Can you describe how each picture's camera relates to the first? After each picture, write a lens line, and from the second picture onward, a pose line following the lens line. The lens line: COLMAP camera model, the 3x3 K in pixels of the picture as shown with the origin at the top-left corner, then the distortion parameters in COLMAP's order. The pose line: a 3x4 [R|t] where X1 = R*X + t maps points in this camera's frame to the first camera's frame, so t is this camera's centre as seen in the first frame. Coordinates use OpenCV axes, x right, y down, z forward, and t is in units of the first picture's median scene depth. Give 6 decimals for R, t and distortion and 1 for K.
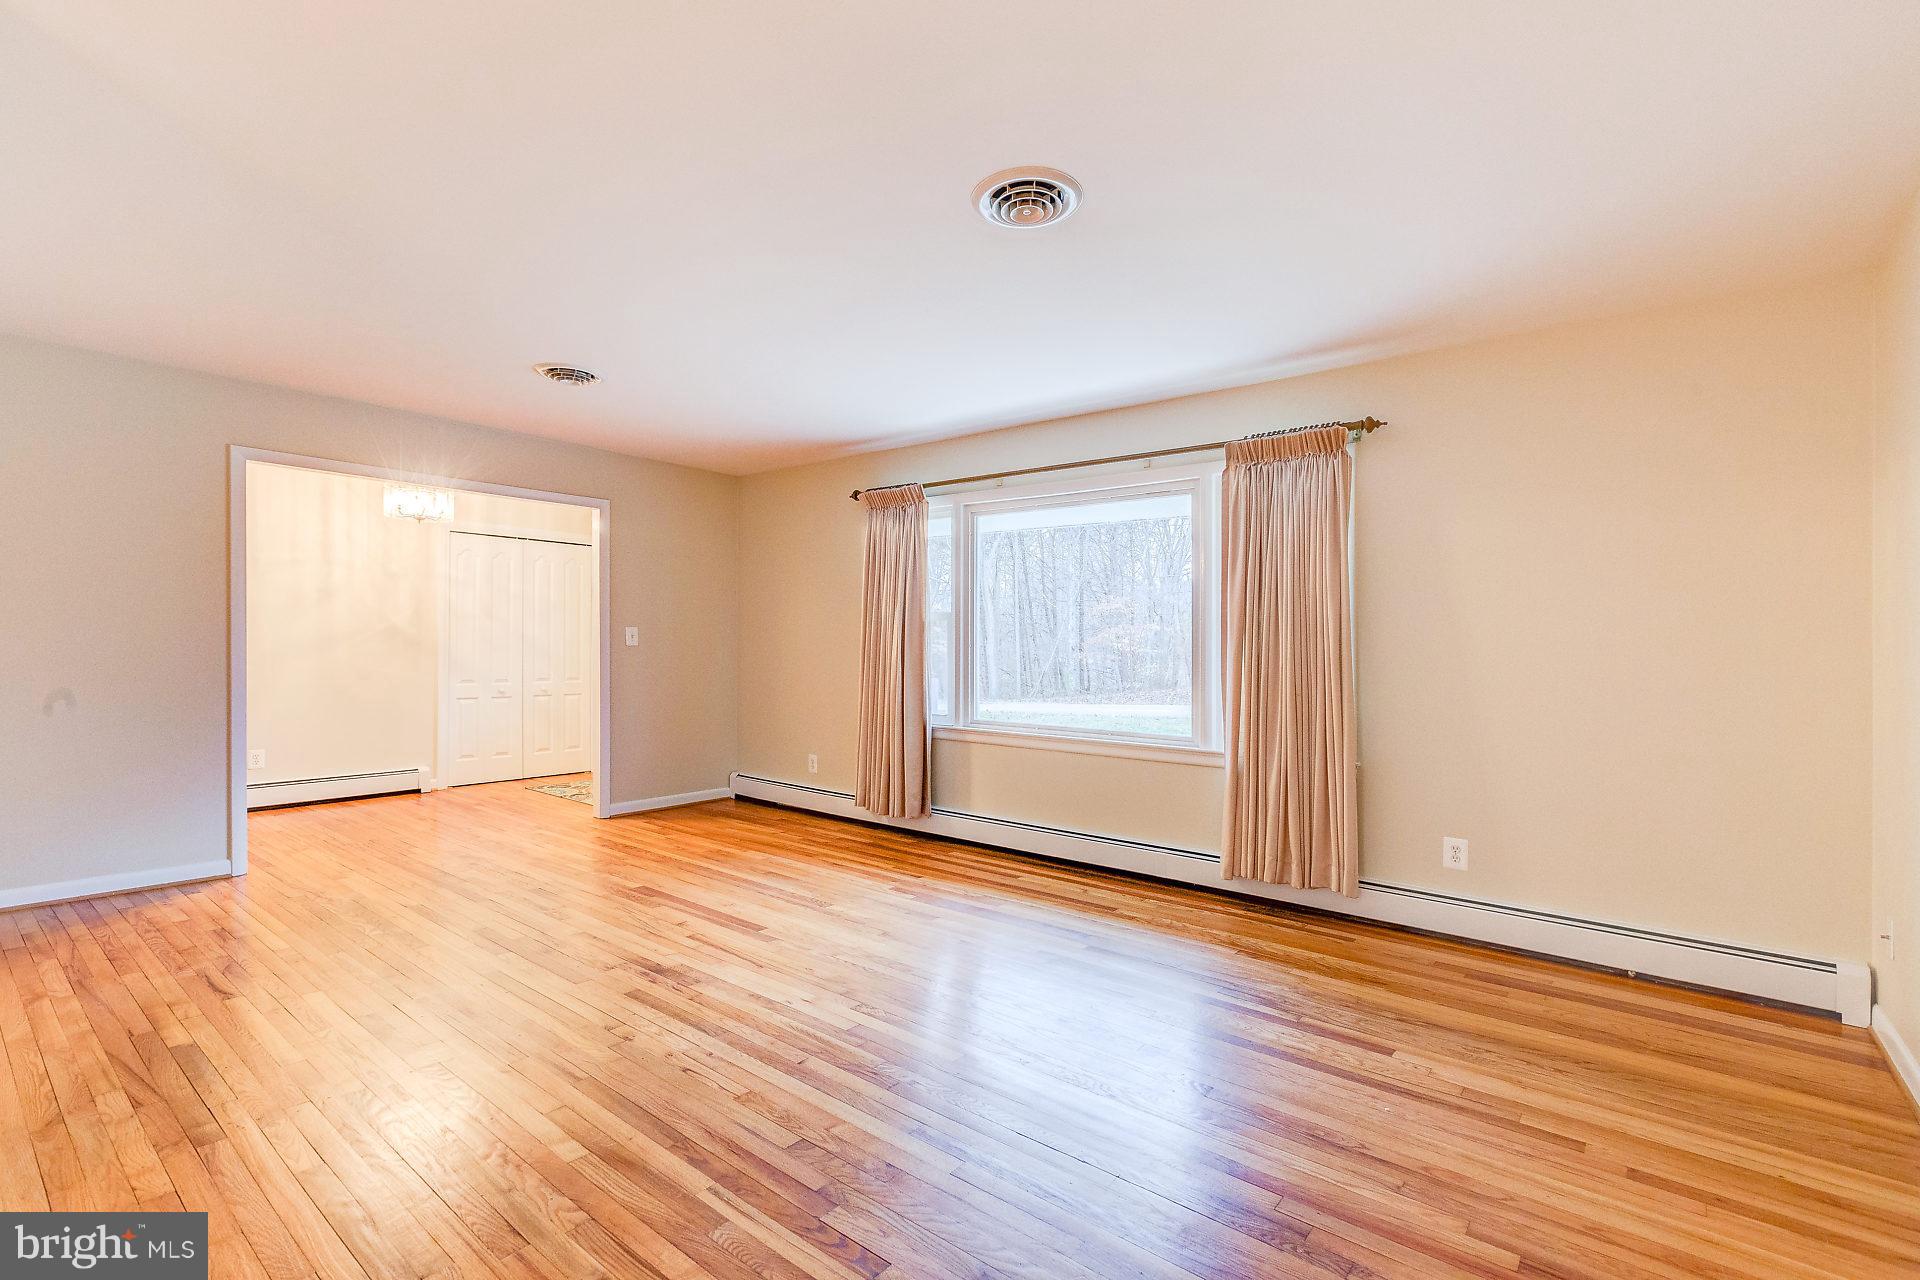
lens RADIAL K [[866.8, 0, 957.6], [0, 866.8, 659.8], [0, 0, 1]] dist [0.002065, 0.000612]
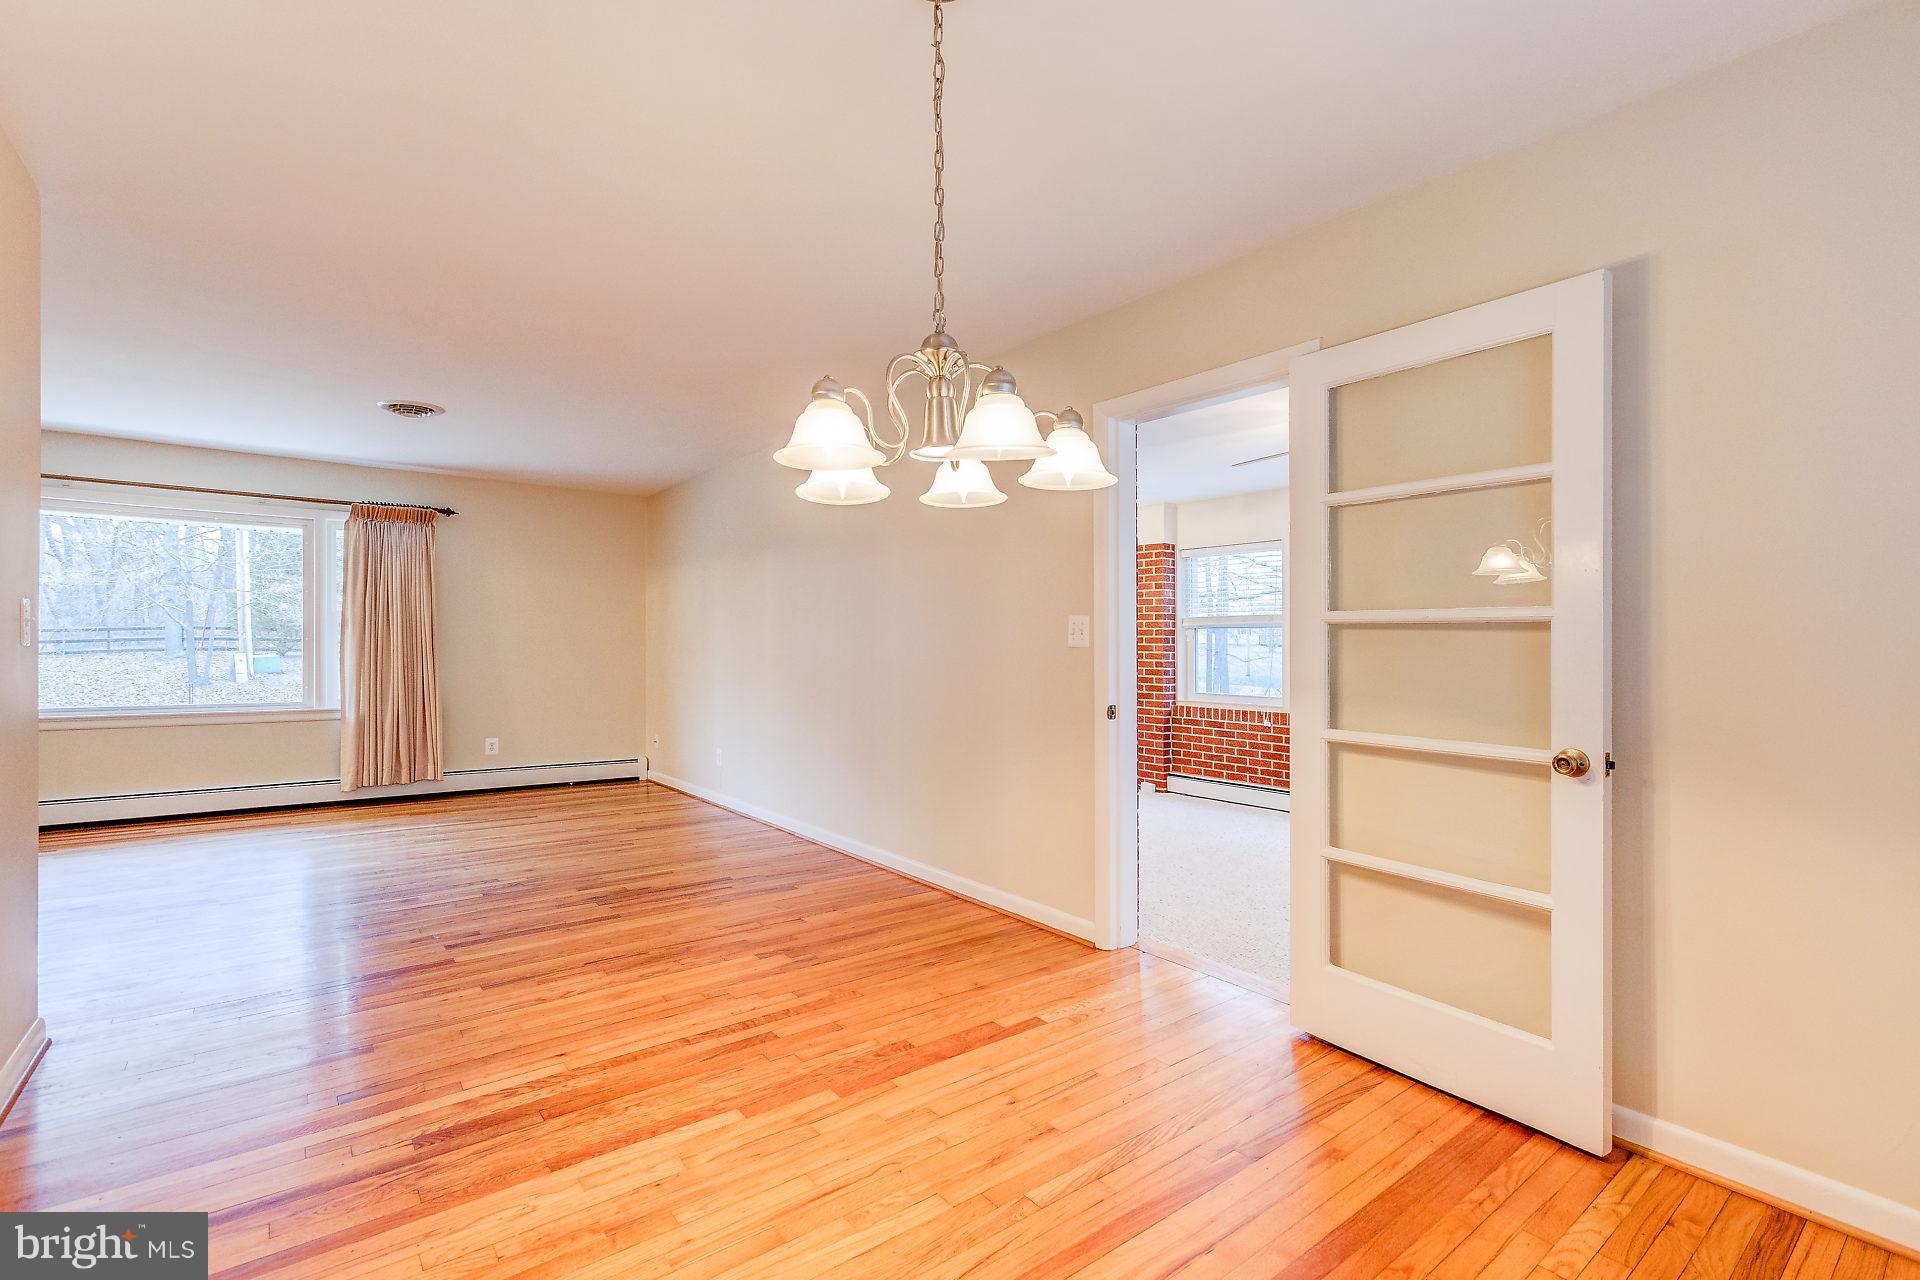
lens RADIAL K [[870.8, 0, 960.0], [0, 870.8, 640.0], [0, 0, 1]] dist [0.011993, -0.000659]
pose [[0.218142, -0.007314, 0.975890, -0.973071], [0.011826, 0.999918, 0.004850, -0.005571], [-0.975845, 0.010483, 0.218211, -0.380380]]
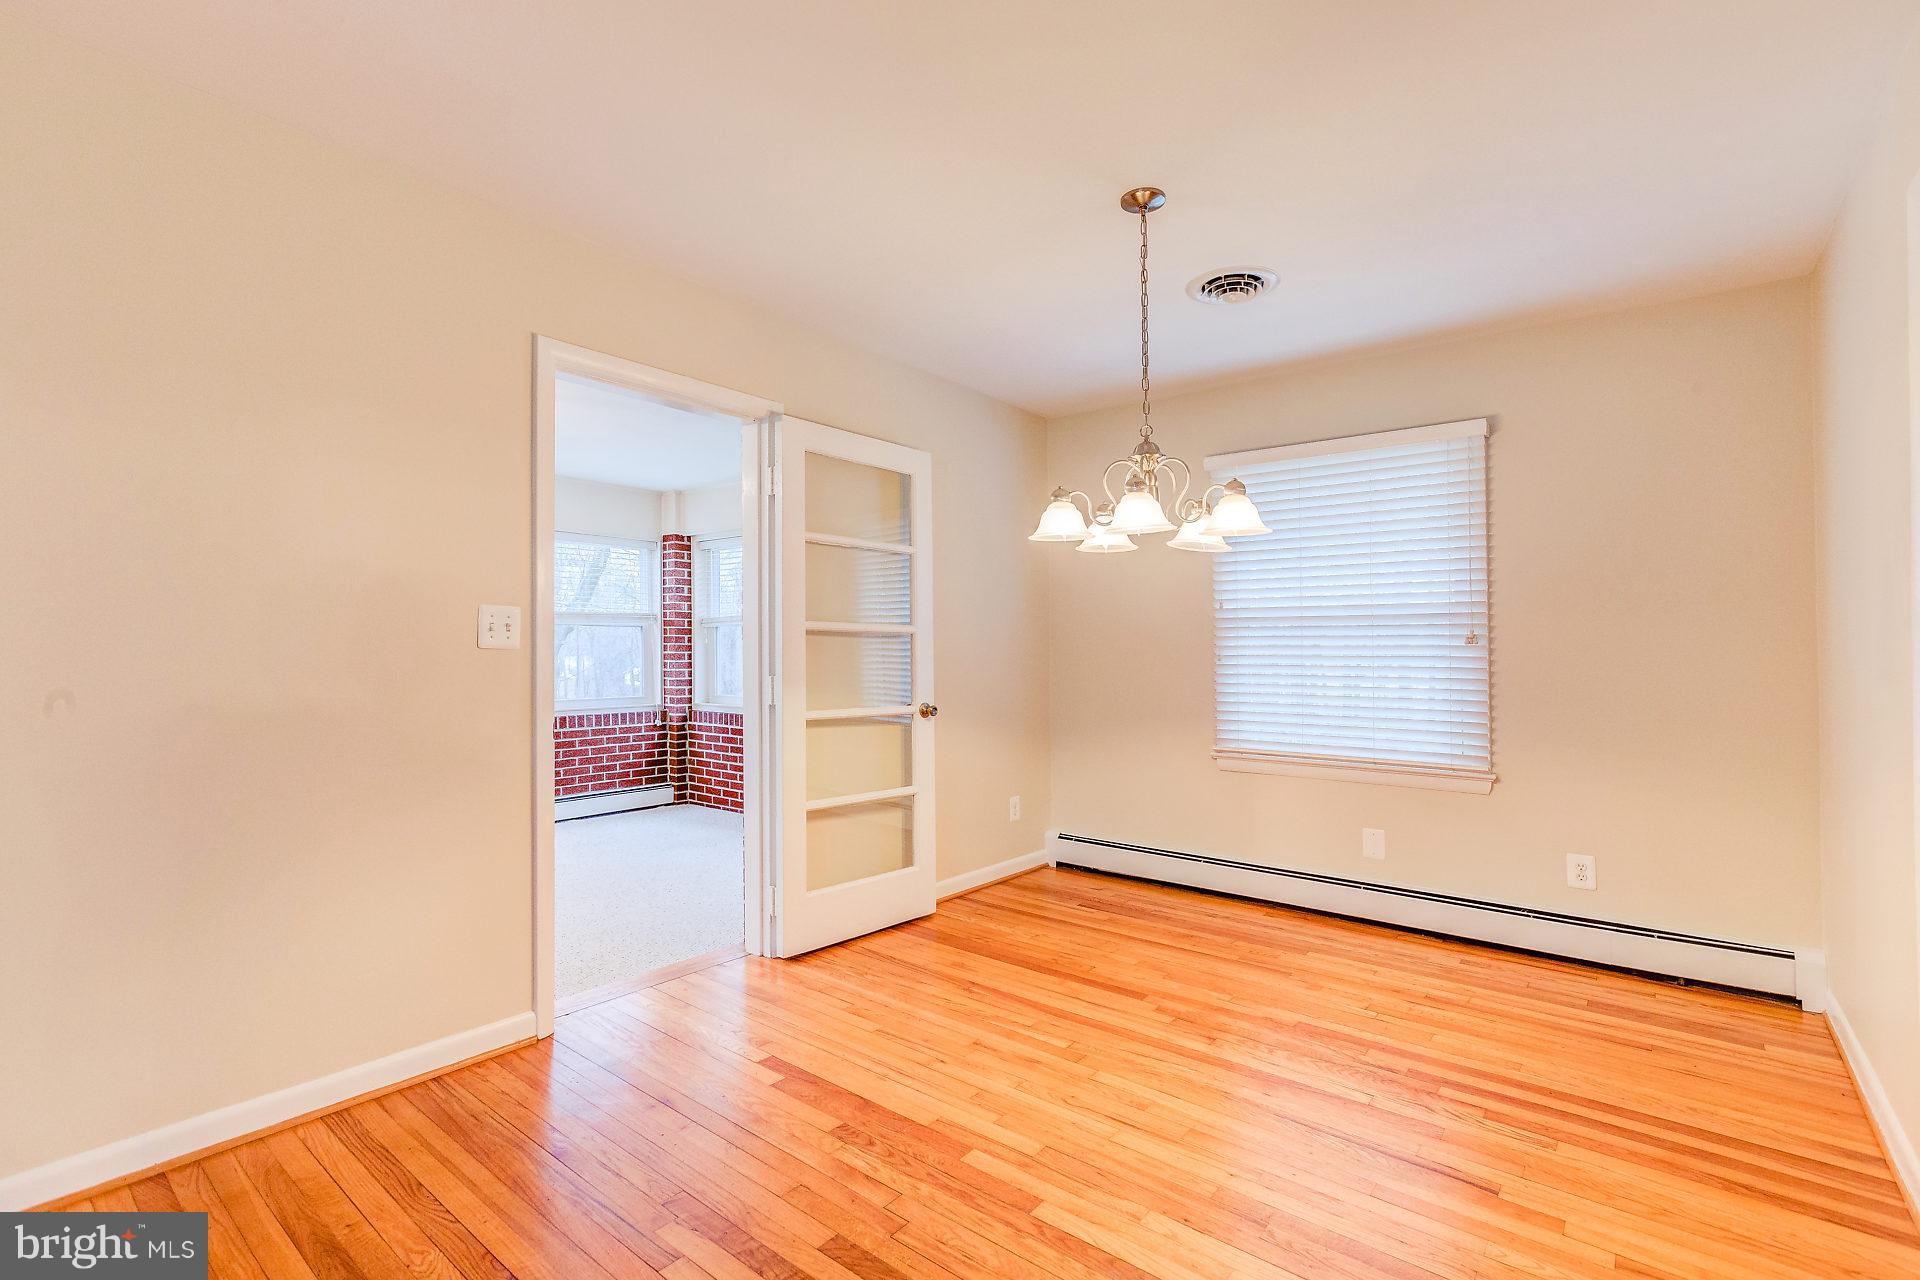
lens RADIAL K [[874.5, 0, 960.0], [0, 874.5, 640.0], [0, 0, 1]] dist [0.000425, -0.000476]
pose [[-0.999706, -0.021652, -0.010915, -0.414353], [-0.021700, 0.999755, 0.004335, -0.009565], [0.010819, 0.004571, -0.999931, 0.342103]]
